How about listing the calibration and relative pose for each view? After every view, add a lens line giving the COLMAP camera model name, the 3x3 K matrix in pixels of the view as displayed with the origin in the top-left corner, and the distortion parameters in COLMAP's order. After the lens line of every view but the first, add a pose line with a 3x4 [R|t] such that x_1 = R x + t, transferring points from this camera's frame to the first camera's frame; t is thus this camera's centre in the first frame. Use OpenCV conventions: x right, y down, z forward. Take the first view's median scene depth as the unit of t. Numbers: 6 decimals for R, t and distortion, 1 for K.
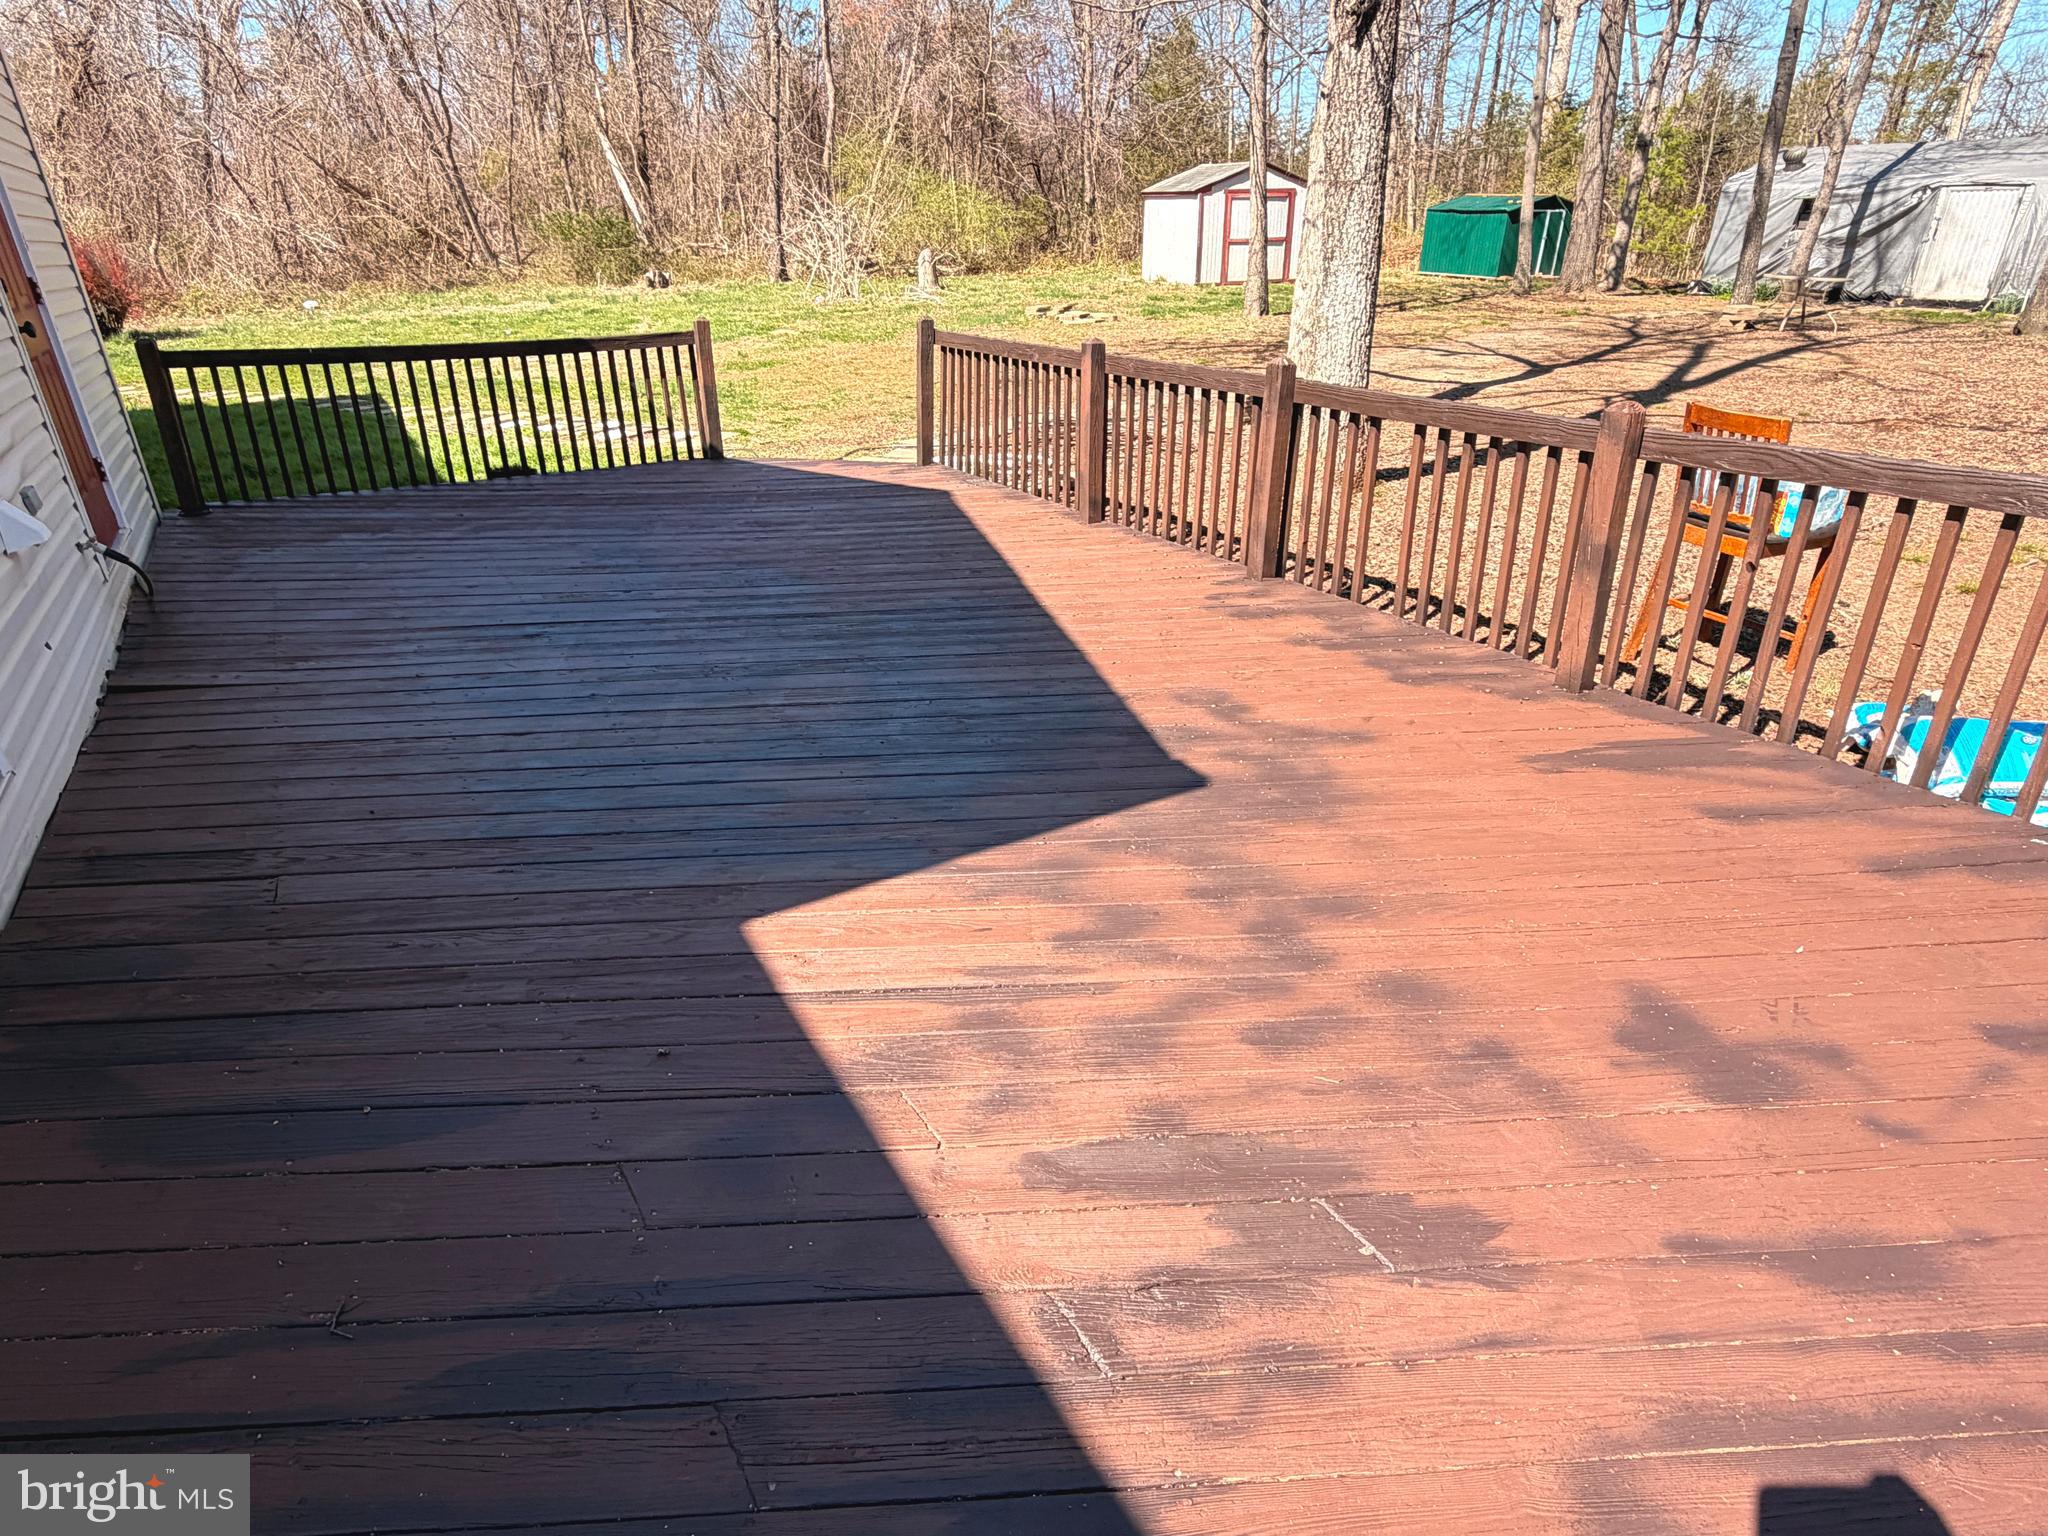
lens RADIAL K [[1125.2, 0, 1010.8], [0, 1125.2, 768.7], [0, 0, 1]] dist [-0.001684, 0.000586]
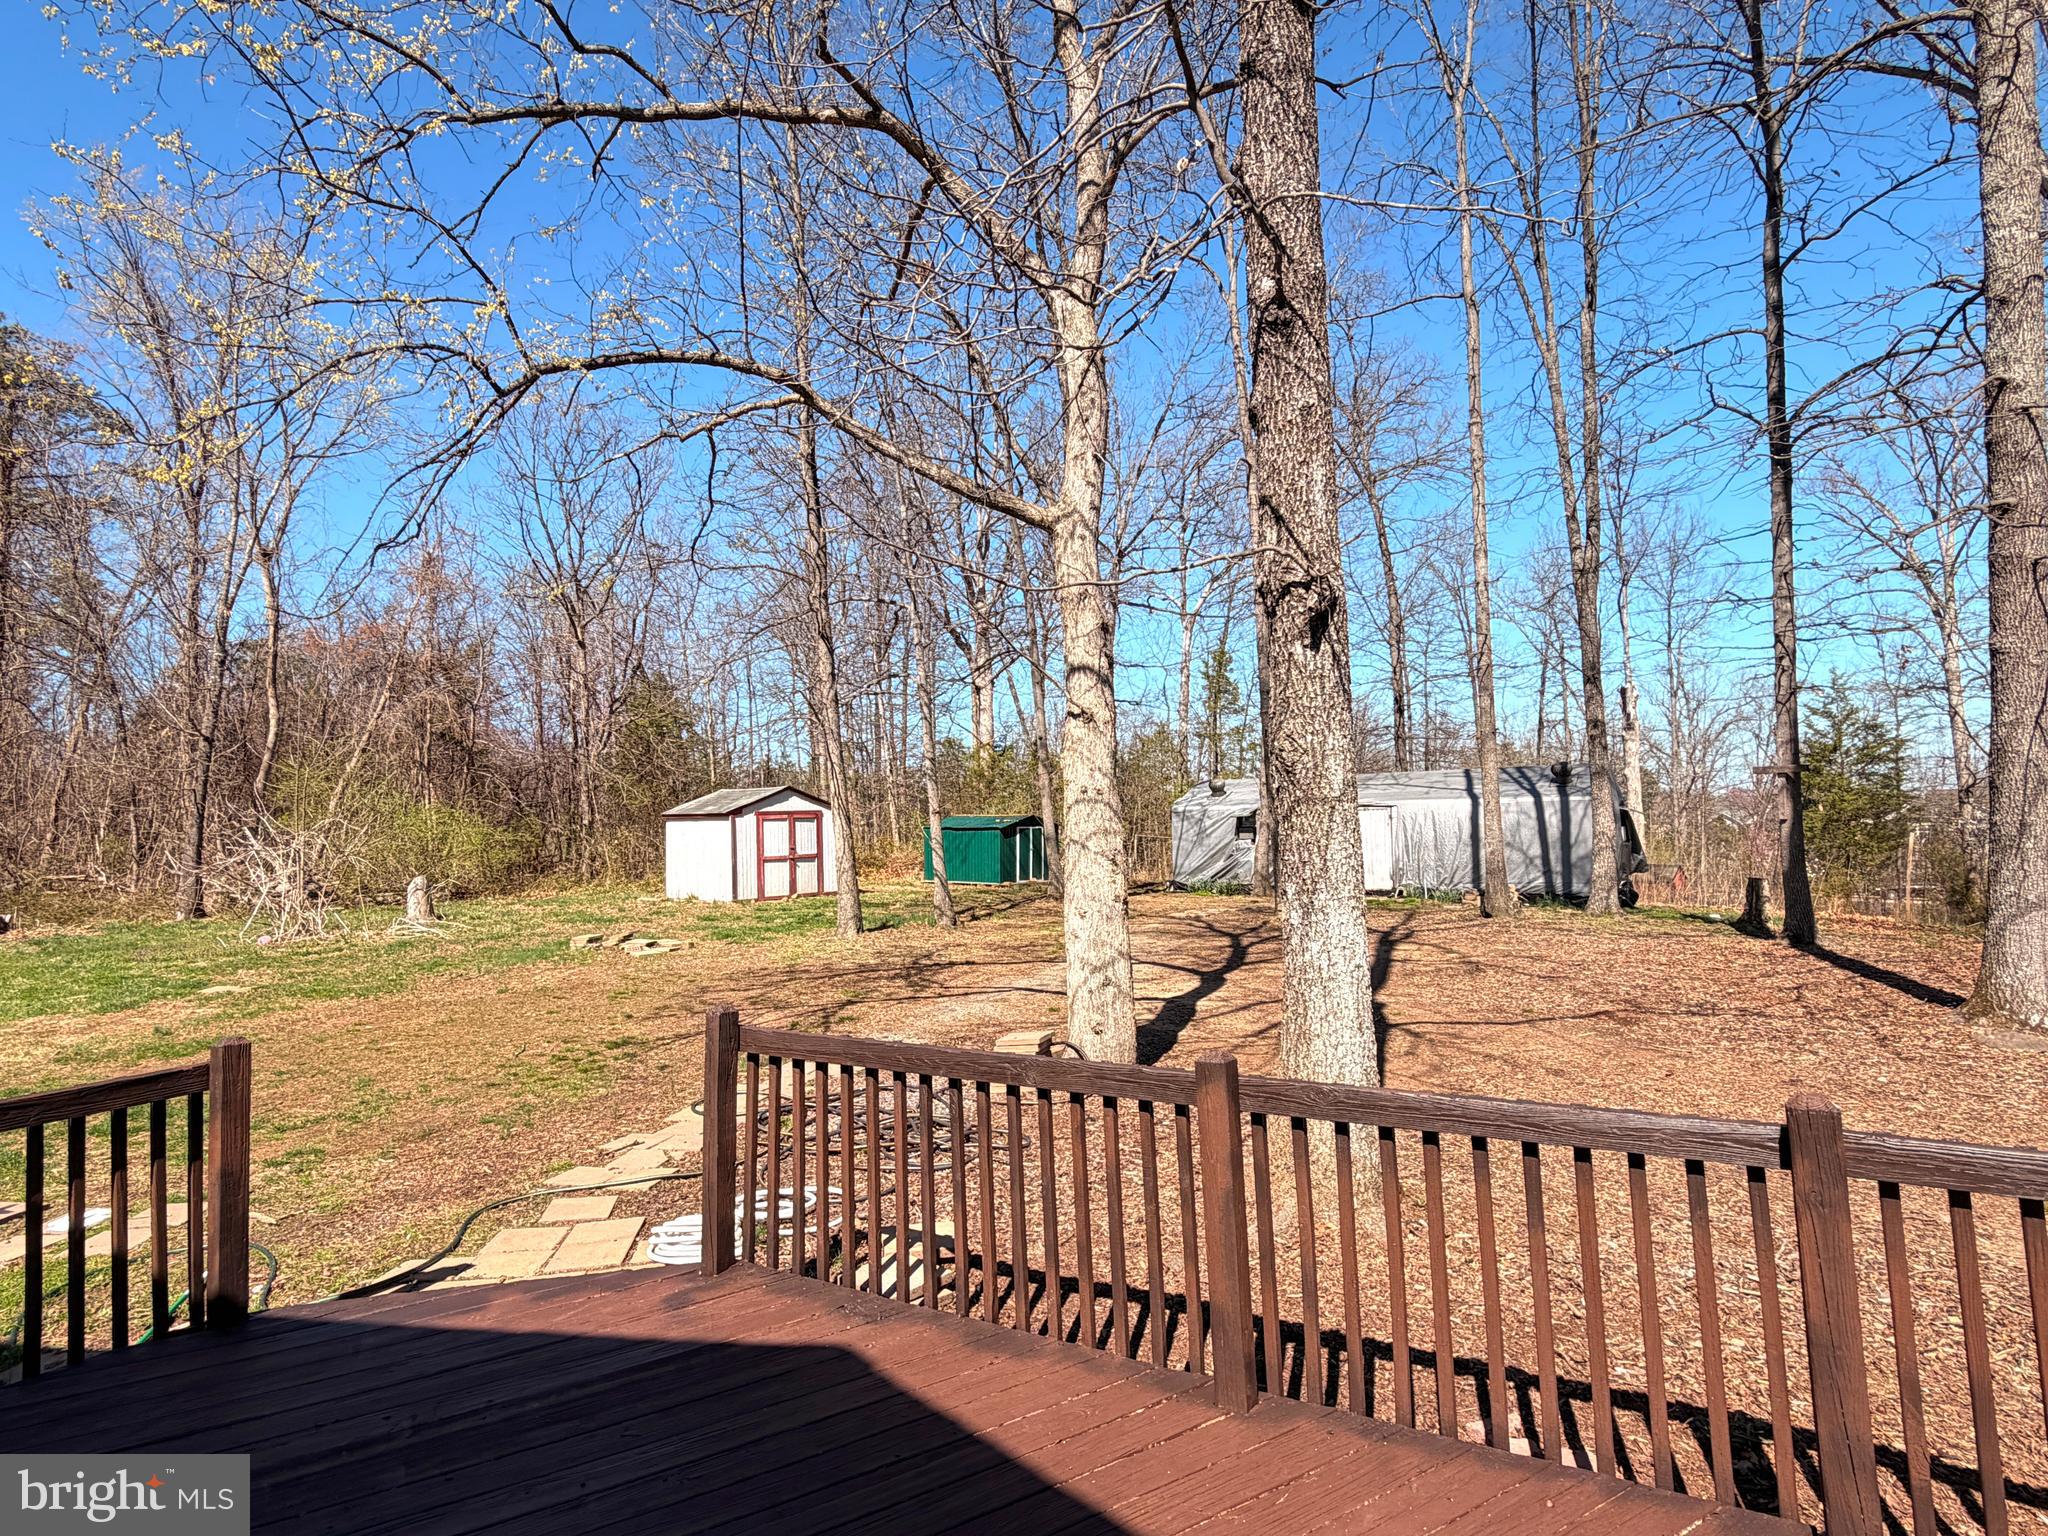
lens RADIAL K [[1125.2, 0, 1014.2], [0, 1125.2, 775.3], [0, 0, 1]] dist [-0.001684, 0.000586]
pose [[0.889953, 0.011669, 0.455904, -0.067910], [0.211701, 0.874869, -0.435645, -0.073609], [-0.403940, 0.484219, 0.776122, 0.143942]]
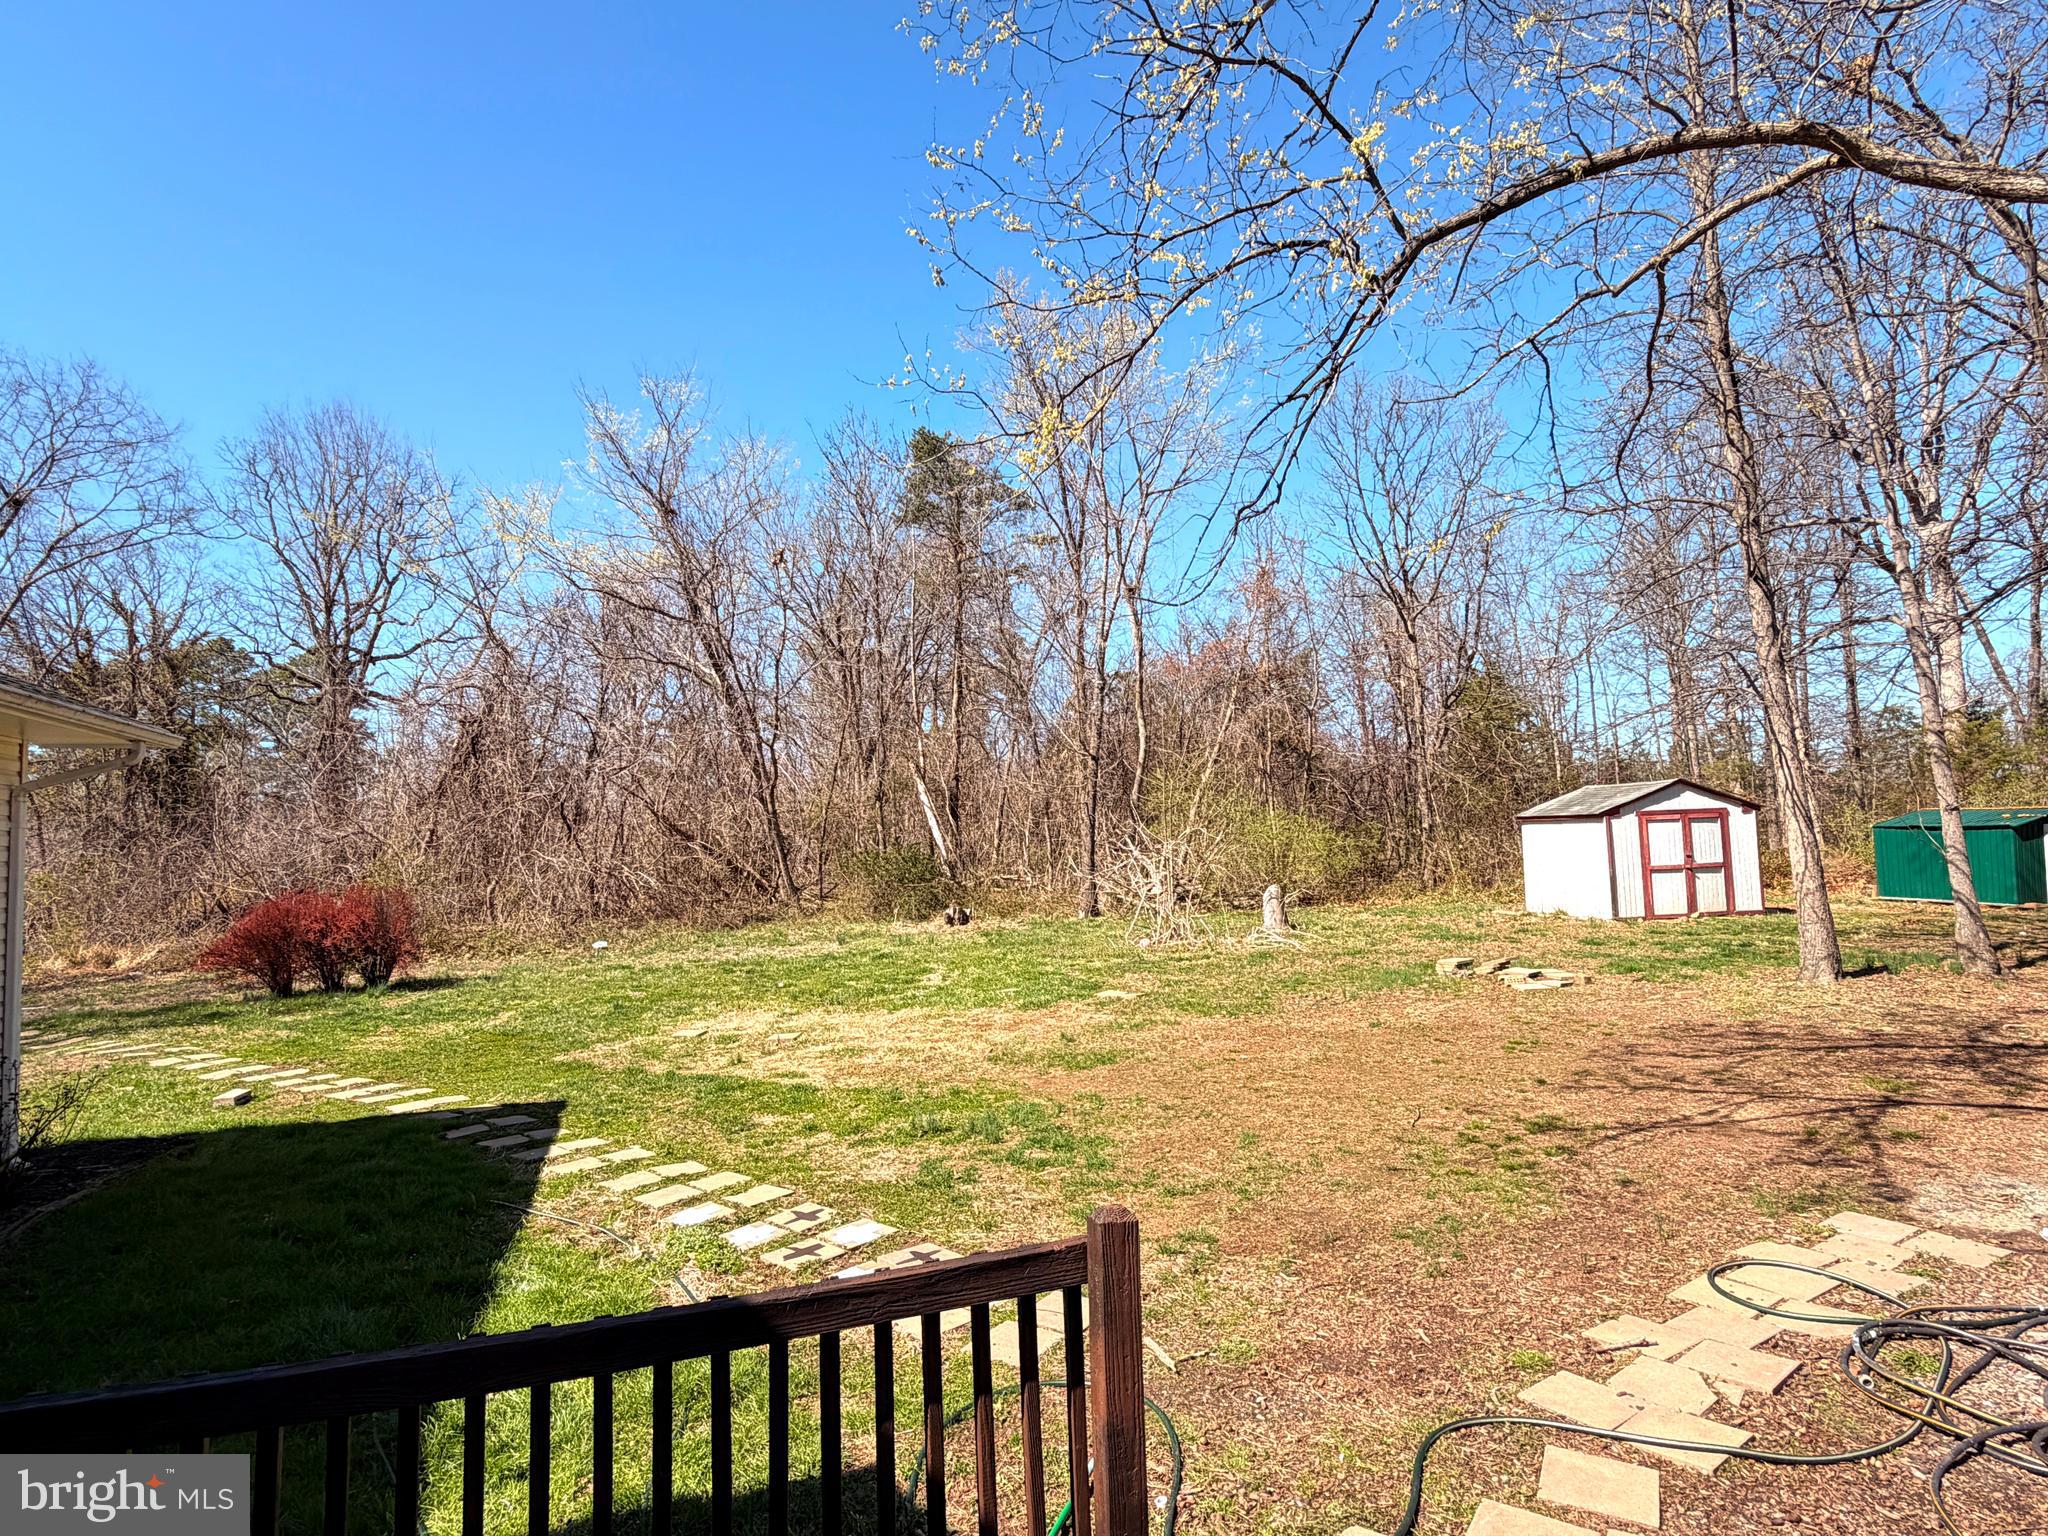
lens RADIAL K [[1125.2, 0, 1011.9], [0, 1125.2, 777.4], [0, 0, 1]] dist [-0.001684, 0.000586]
pose [[0.974023, -0.032741, -0.224070, -0.079202], [-0.081365, 0.872813, -0.481224, -0.122526], [0.211327, 0.486954, 0.847476, 0.229806]]
